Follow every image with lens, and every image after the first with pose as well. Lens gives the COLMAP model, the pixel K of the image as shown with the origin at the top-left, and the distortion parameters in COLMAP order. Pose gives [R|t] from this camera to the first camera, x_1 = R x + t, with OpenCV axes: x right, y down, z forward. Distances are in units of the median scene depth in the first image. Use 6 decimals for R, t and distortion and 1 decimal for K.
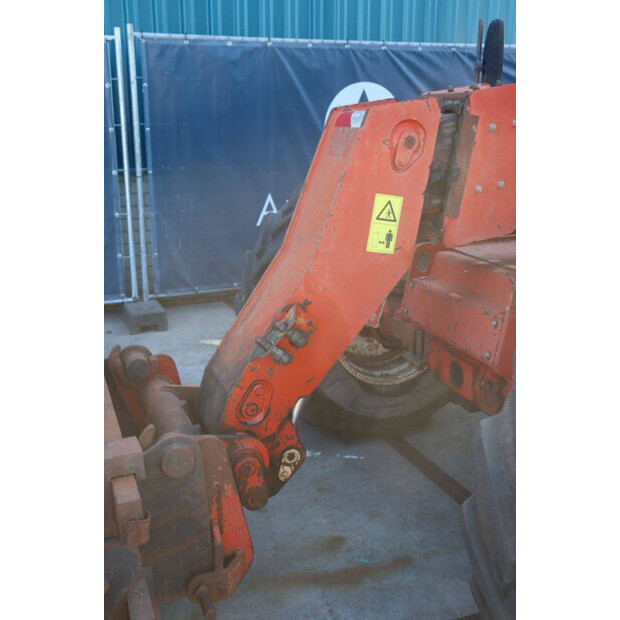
lens RADIAL K [[717.5, 0, 307.8], [0, 717.5, 310.2], [0, 0, 1]] dist [-0.029750, 0.000000]
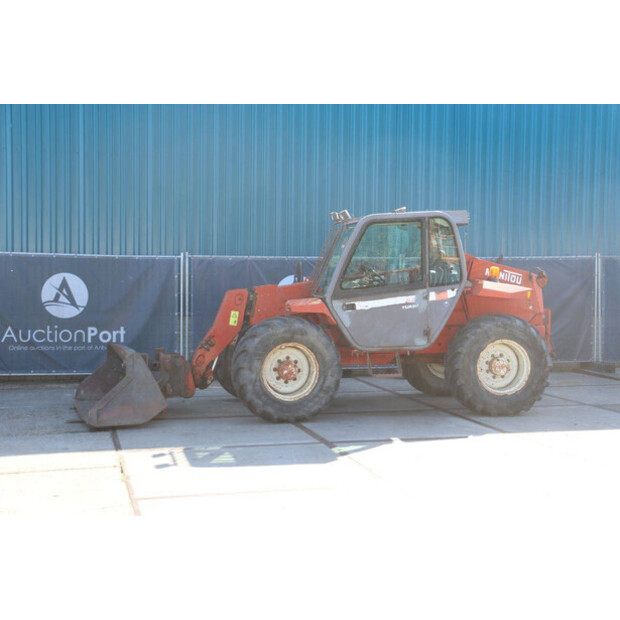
lens RADIAL K [[980.5, 0, 310.9], [0, 980.5, 305.5], [0, 0, 1]] dist [0.105353, 0.000000]
pose [[0.989530, 0.014937, -0.143550, 0.609271], [-0.048781, 0.970708, -0.235256, 0.501691], [0.135831, 0.239796, 0.961274, -1.973780]]
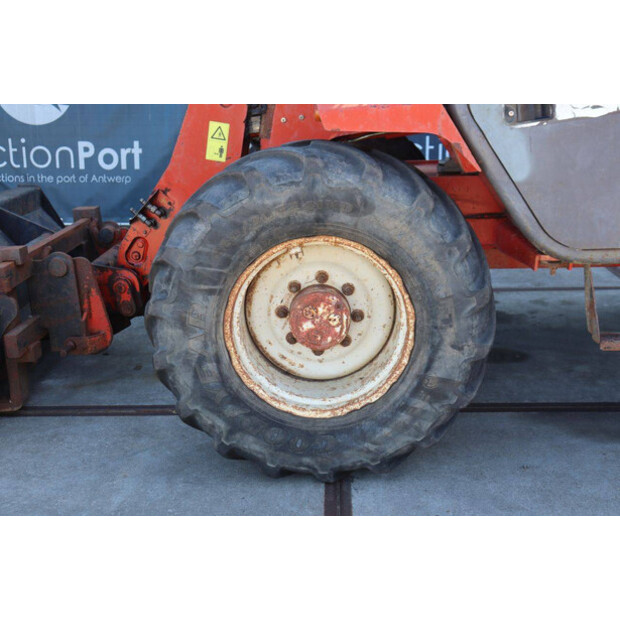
lens RADIAL K [[831.8, 0, 316.7], [0, 831.8, 304.2], [0, 0, 1]] dist [0.054597, 0.000000]
pose [[0.915697, 0.102703, -0.388525, 0.461310], [-0.098814, 0.994653, 0.030037, 0.067700], [0.389533, 0.010887, 0.920948, -0.248419]]
